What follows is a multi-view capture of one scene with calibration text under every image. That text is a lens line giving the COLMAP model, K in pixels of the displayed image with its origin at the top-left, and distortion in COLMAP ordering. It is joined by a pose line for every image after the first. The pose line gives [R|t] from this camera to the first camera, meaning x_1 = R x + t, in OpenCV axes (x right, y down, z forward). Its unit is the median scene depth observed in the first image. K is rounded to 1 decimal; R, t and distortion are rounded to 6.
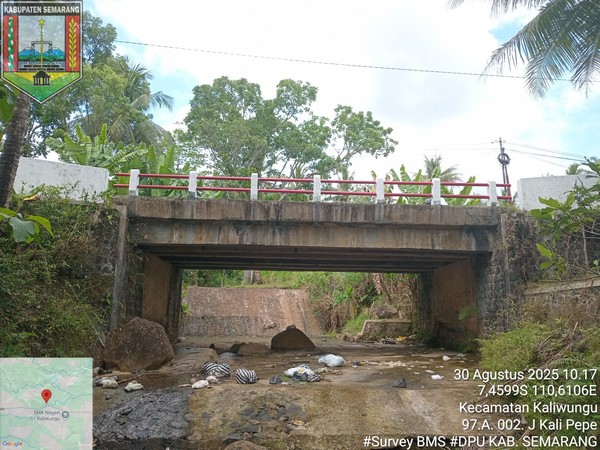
lens RADIAL K [[442.8, 0, 300.0], [0, 442.8, 225.0], [0, 0, 1]] dist [0.088996, -0.167084]
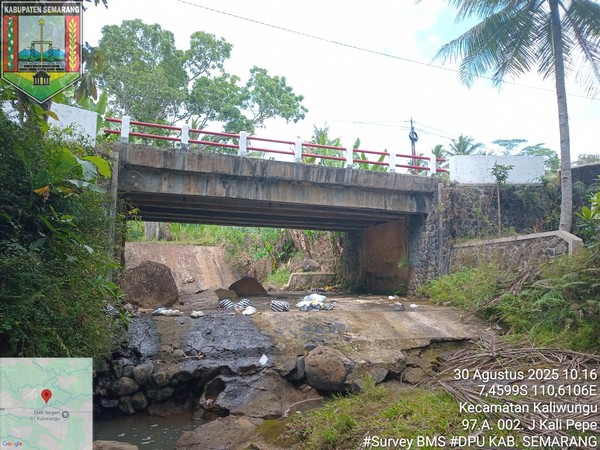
lens RADIAL K [[442.8, 0, 300.0], [0, 442.8, 225.0], [0, 0, 1]] dist [0.088996, -0.167084]
pose [[0.958874, 0.034140, 0.281771, -0.209561], [-0.057578, 0.995496, 0.075322, 0.015492], [-0.277930, -0.088448, 0.956521, -0.067698]]
